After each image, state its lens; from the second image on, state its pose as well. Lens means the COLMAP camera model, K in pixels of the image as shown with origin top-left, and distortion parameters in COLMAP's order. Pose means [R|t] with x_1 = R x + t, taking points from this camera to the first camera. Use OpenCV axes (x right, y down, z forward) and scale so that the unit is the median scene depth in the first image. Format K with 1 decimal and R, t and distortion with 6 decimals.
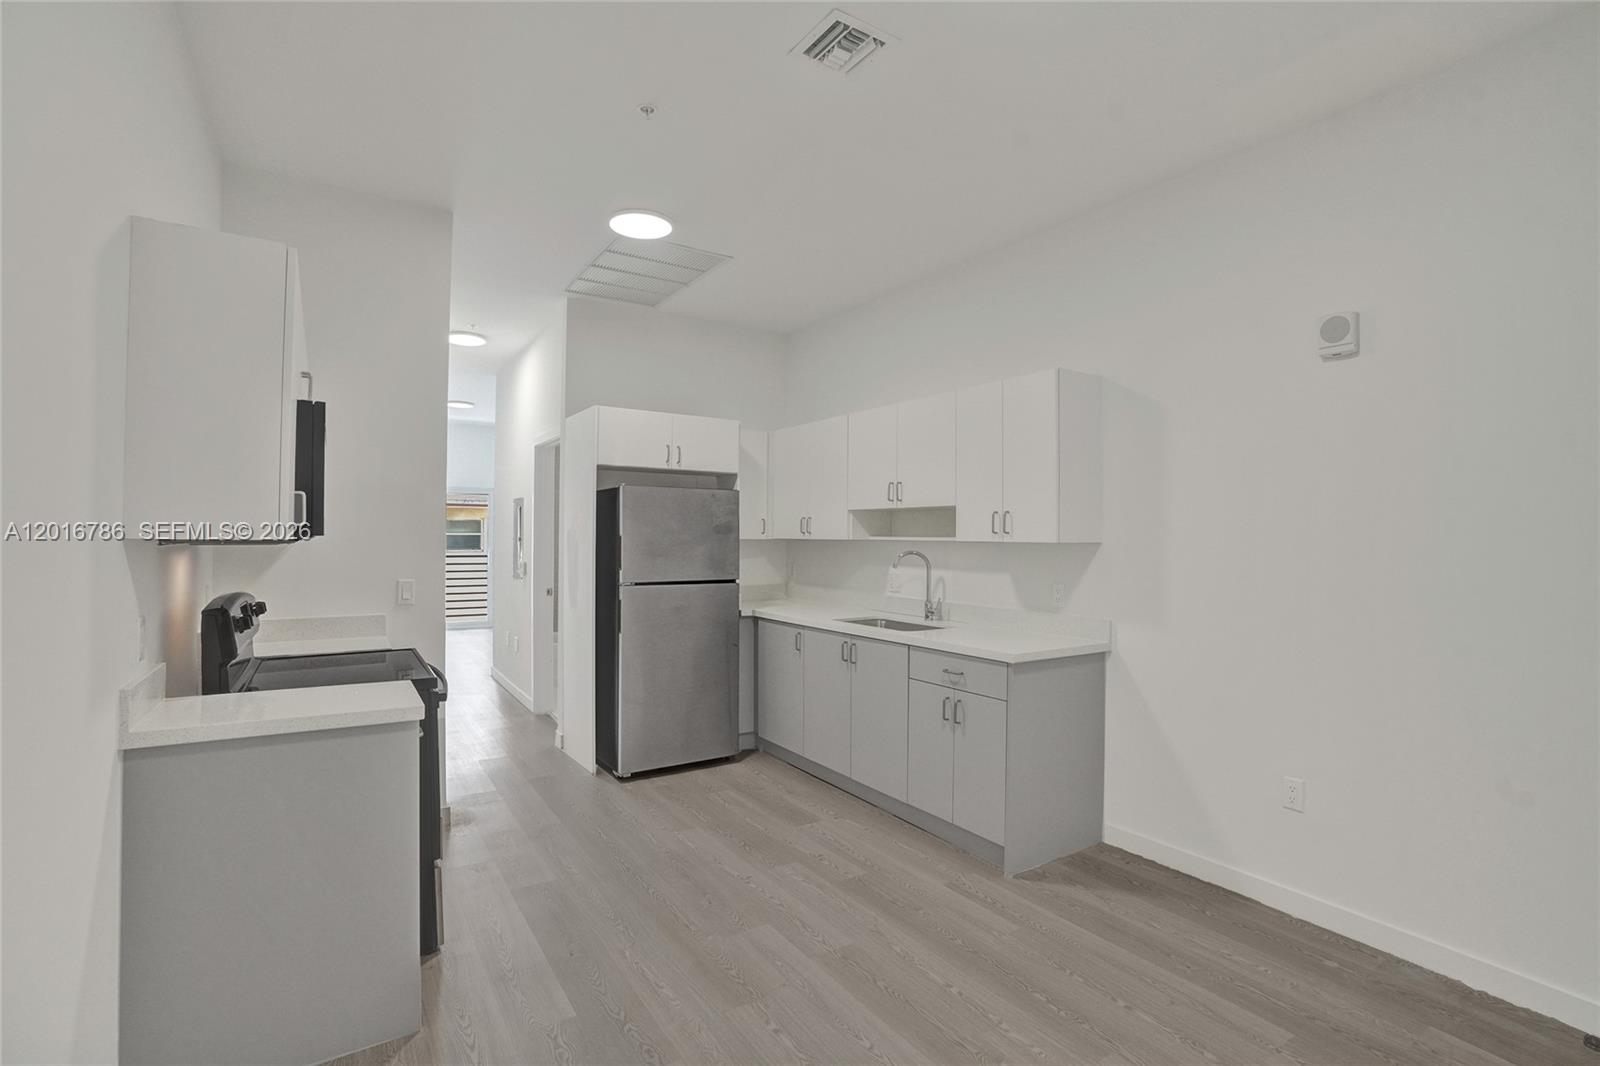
lens RADIAL K [[748.8, 0, 796.6], [0, 748.8, 532.8], [0, 0, 1]] dist [-0.035526, 0.000888]
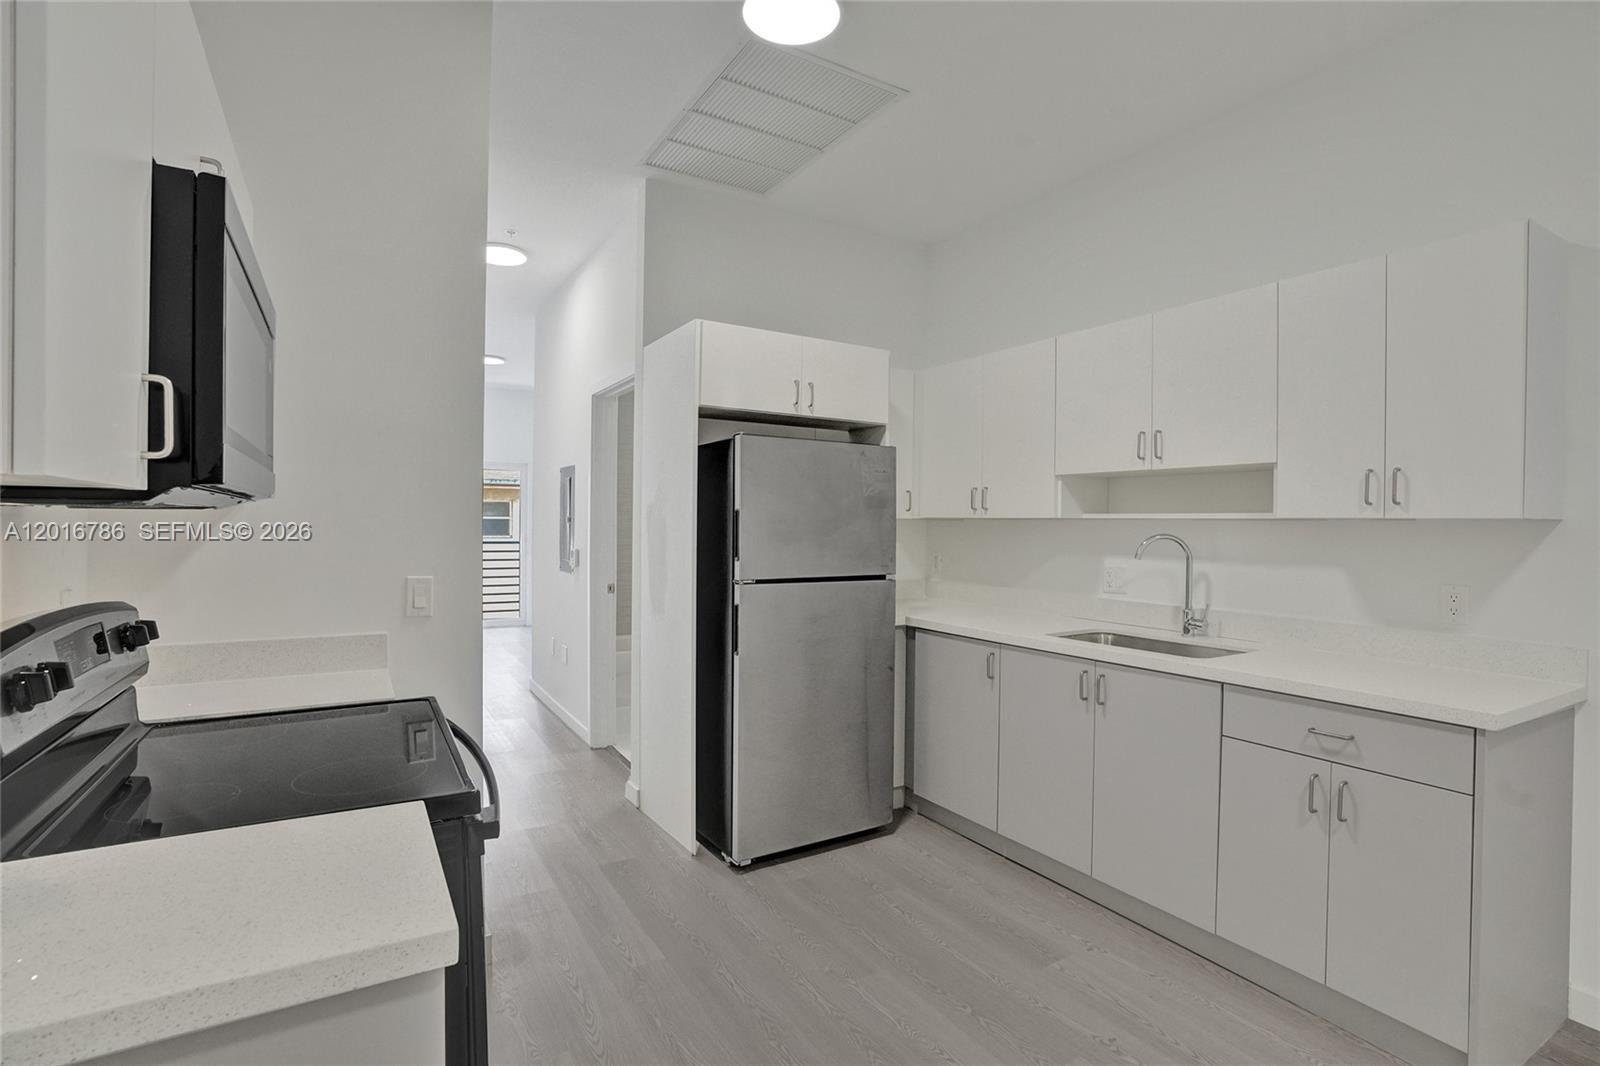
lens RADIAL K [[783.6, 0, 814.2], [0, 783.6, 531.8], [0, 0, 1]] dist [-0.027454, 0.000259]
pose [[0.999723, 0.002965, -0.023344, -0.145037], [-0.002612, 0.999882, 0.015137, 0.012403], [0.023386, -0.015072, 0.999613, 0.285450]]
